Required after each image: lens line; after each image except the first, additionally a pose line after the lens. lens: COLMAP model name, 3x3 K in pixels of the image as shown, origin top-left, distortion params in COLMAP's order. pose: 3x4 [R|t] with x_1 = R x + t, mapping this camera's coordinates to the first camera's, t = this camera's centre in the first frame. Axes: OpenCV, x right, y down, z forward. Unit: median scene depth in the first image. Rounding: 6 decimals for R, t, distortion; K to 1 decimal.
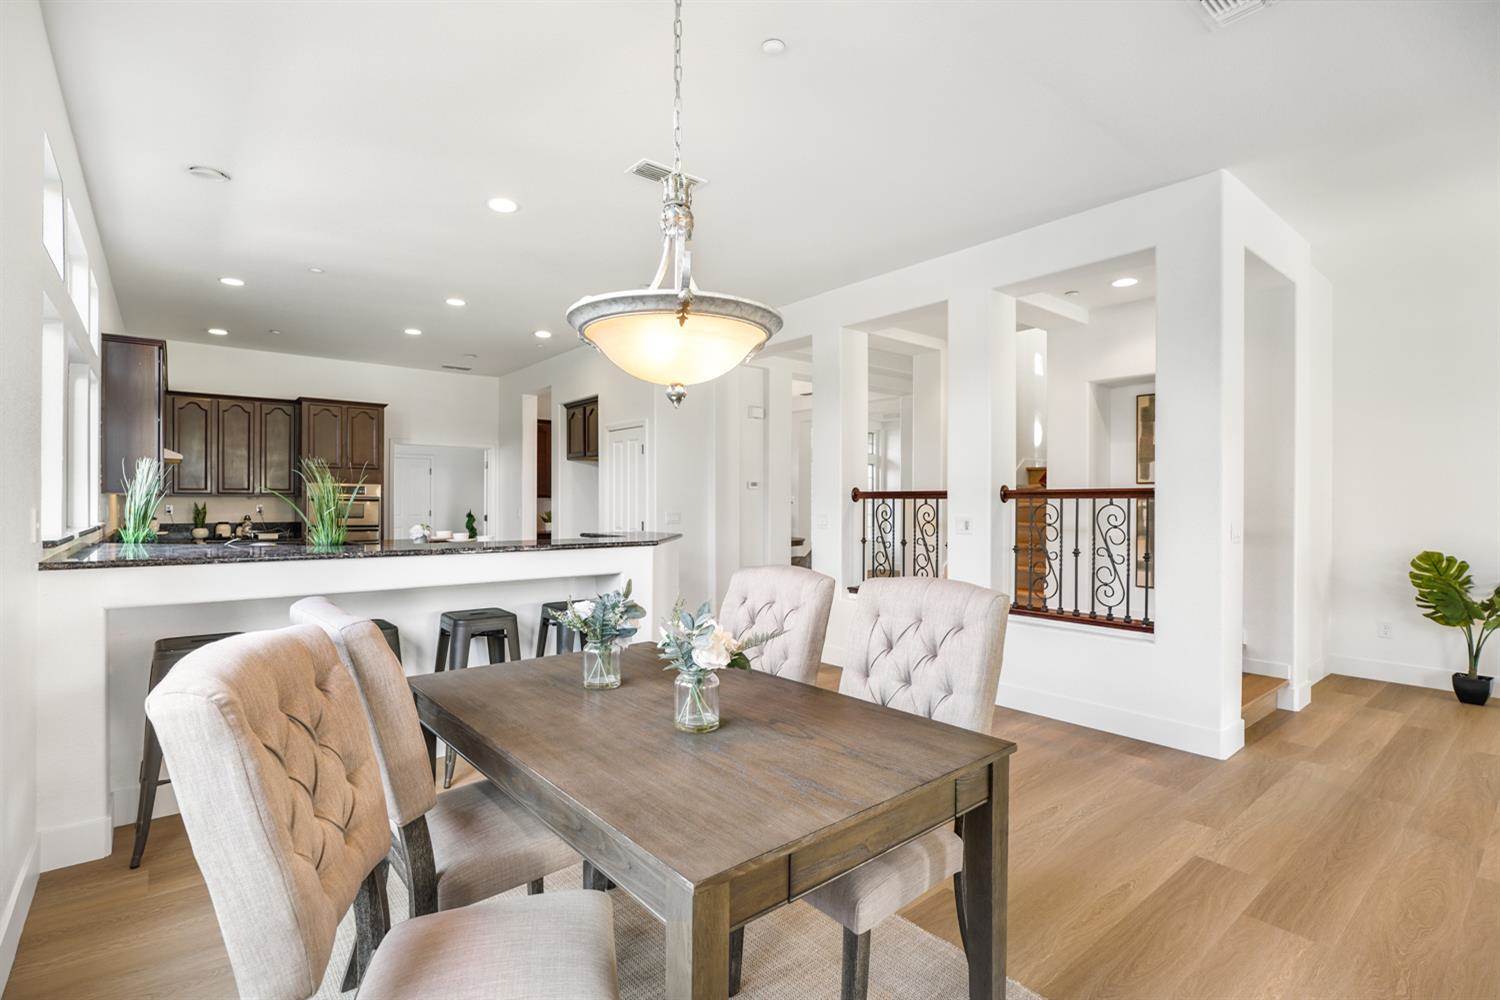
lens RADIAL K [[714.8, 0, 749.2], [0, 714.8, 498.6], [0, 0, 1]] dist [-0.003824, -0.000036]
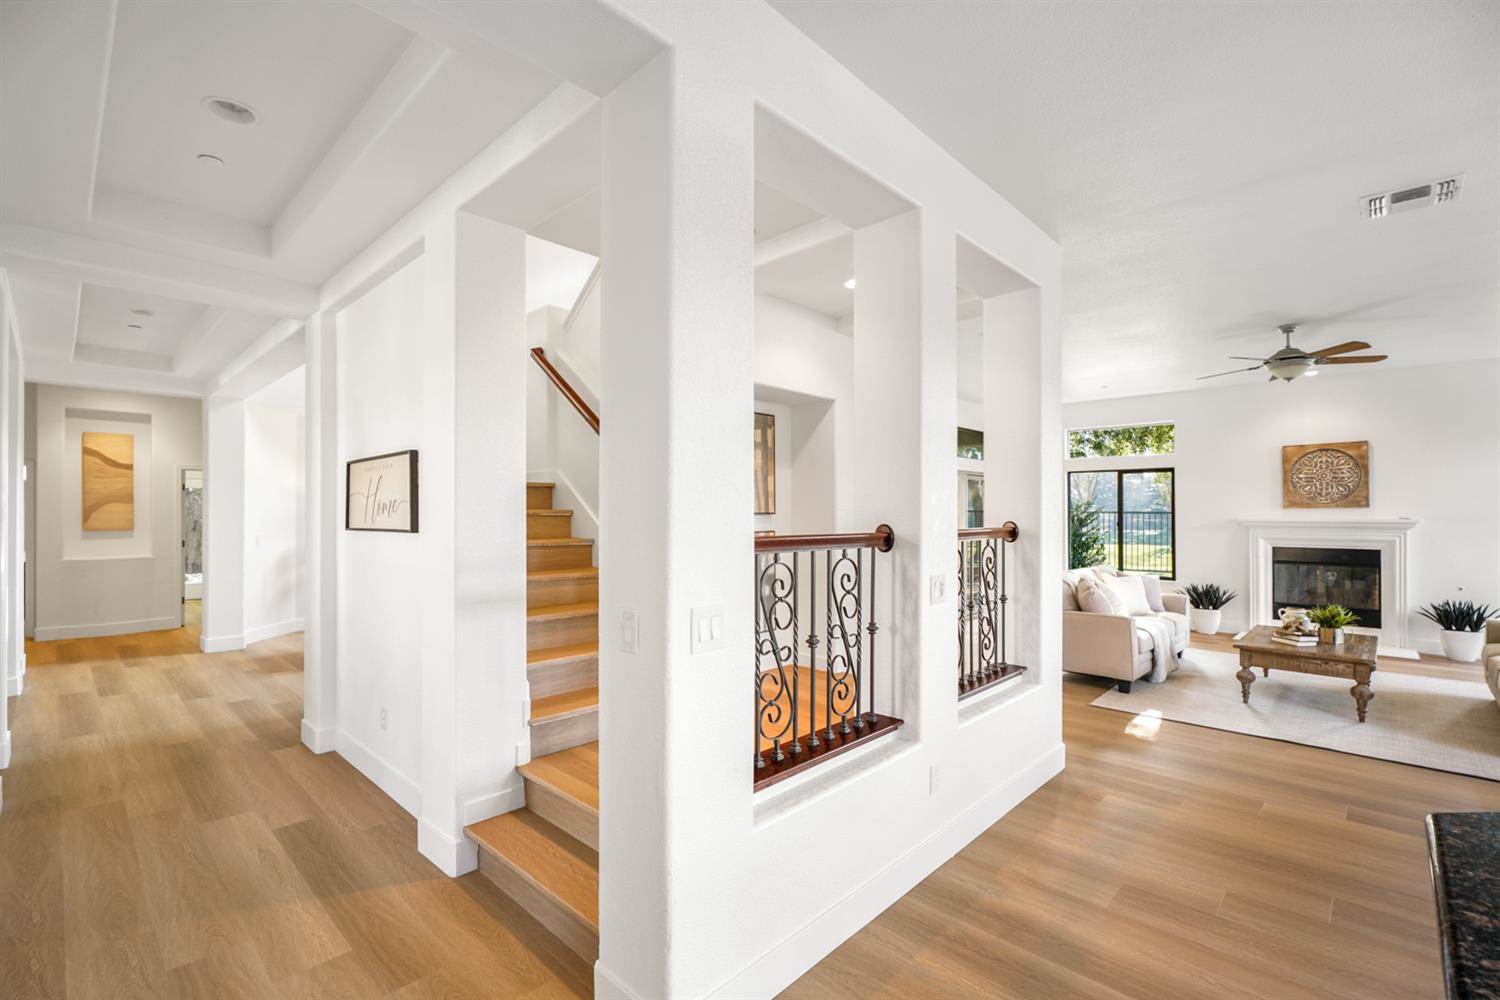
lens RADIAL K [[680.3, 0, 735.3], [0, 680.3, 511.1], [0, 0, 1]] dist [-0.003319, 0.001404]
pose [[-0.117084, -0.001361, 0.993121, -0.177761], [-0.008049, 0.999968, 0.000421, -0.019483], [-0.993089, -0.007944, -0.117091, 0.843013]]
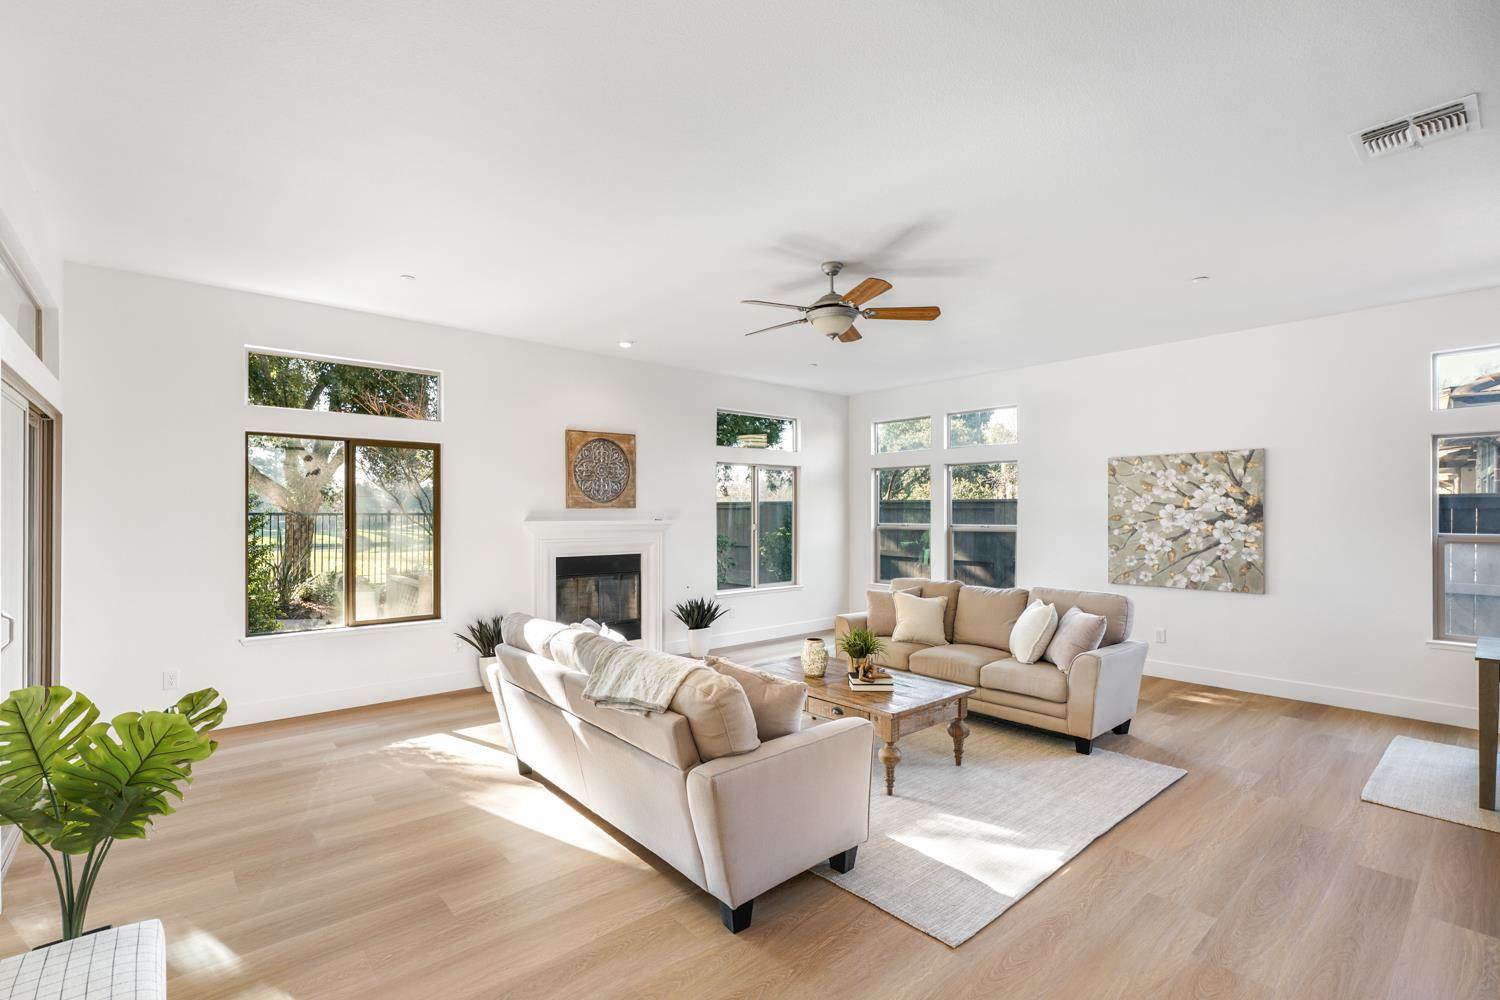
lens RADIAL K [[680.3, 0, 735.4], [0, 680.3, 512.7], [0, 0, 1]] dist [-0.003319, 0.001404]
pose [[-0.999839, -0.005934, -0.016933, 0.614091], [-0.005804, 0.999954, -0.007687, -0.019362], [0.016977, -0.007587, -0.999827, 0.710141]]
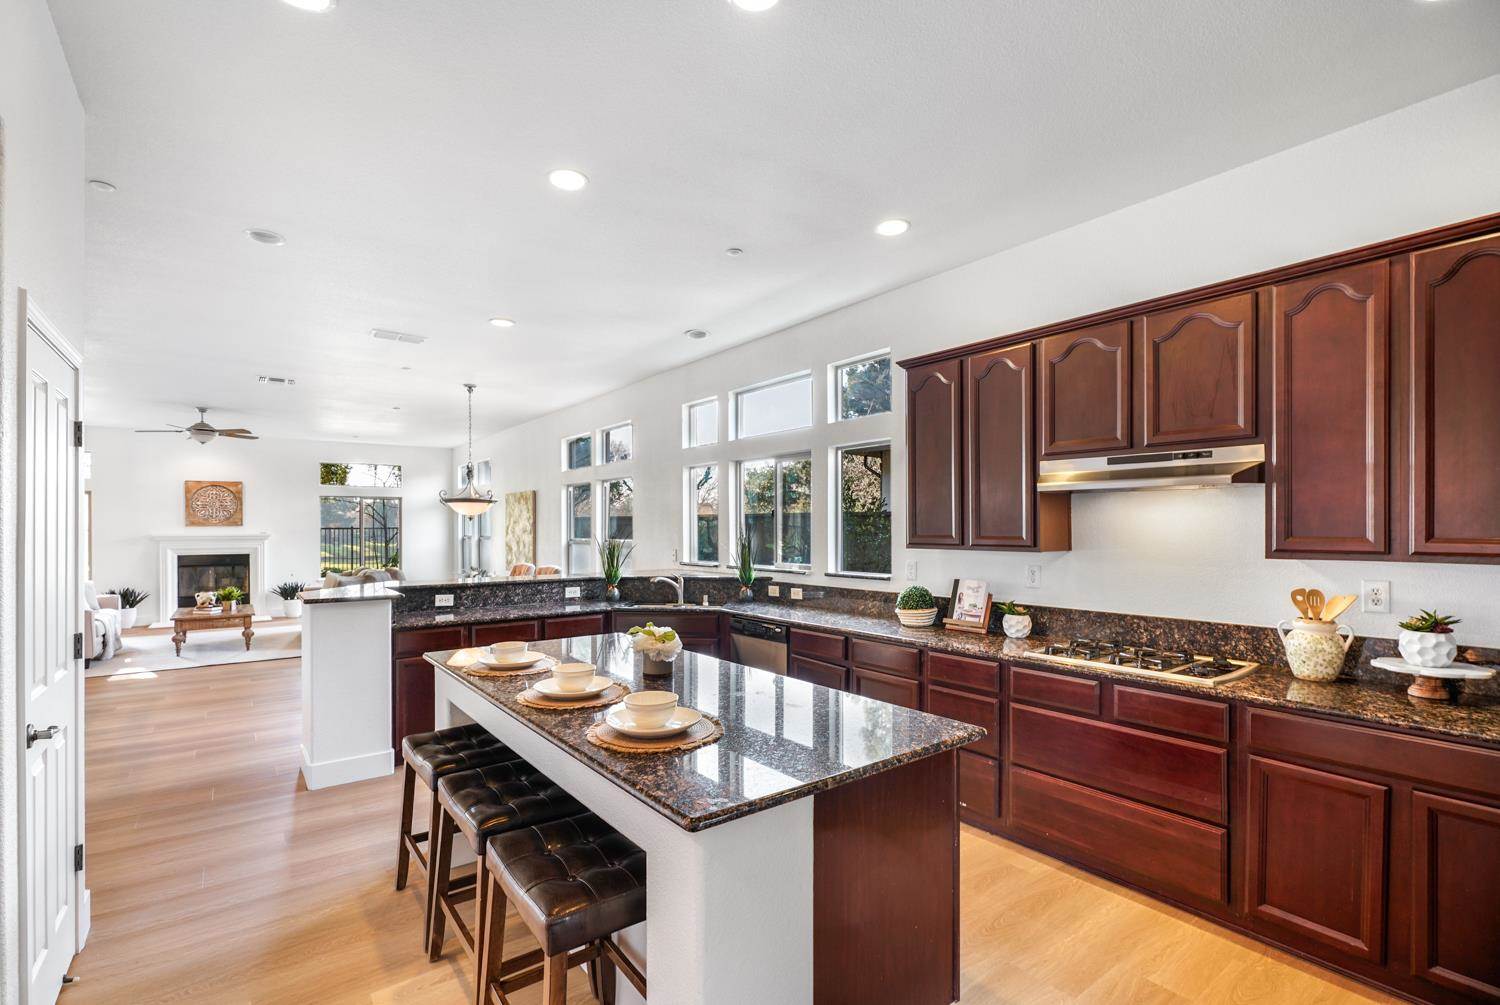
lens RADIAL K [[680.3, 0, 739.9], [0, 680.3, 525.1], [0, 0, 1]] dist [-0.003319, 0.001404]
pose [[-0.998945, 0.001310, 0.045899, -0.477670], [0.000852, 0.999950, -0.009991, -0.018021], [-0.045910, -0.009941, -0.998896, 1.271918]]
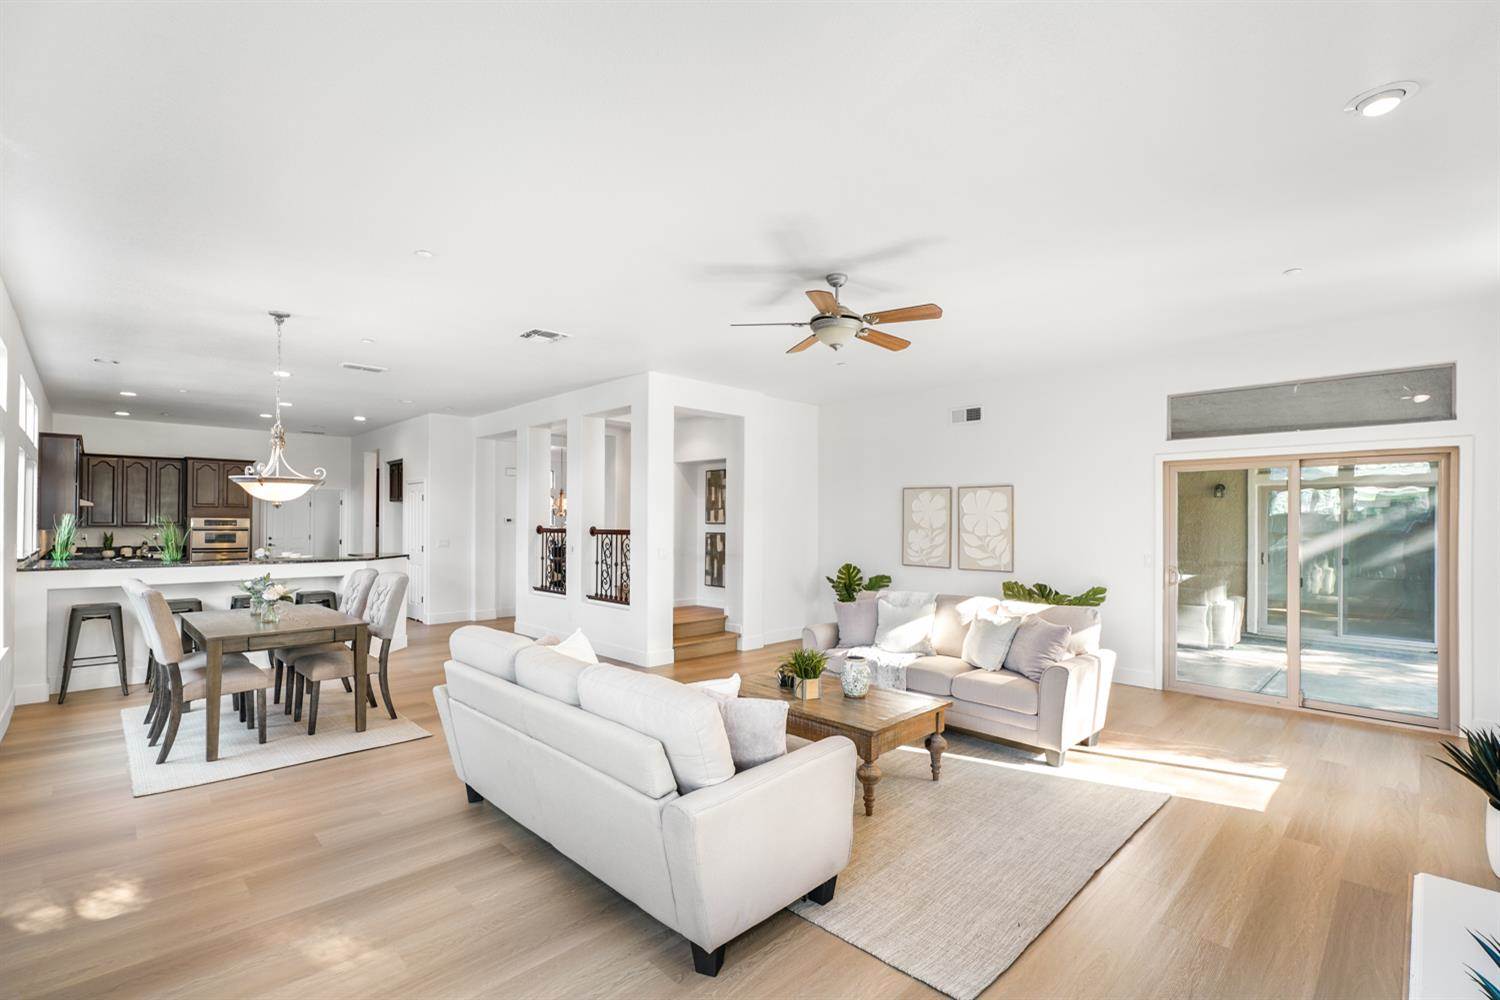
lens RADIAL K [[680.3, 0, 750.4], [0, 680.3, 514.8], [0, 0, 1]] dist [-0.003319, 0.001404]
pose [[0.996093, 0.003809, 0.088230, 0.395239], [-0.003236, 0.999973, -0.006636, -0.025121], [-0.088253, 0.006325, 0.996078, -0.472032]]
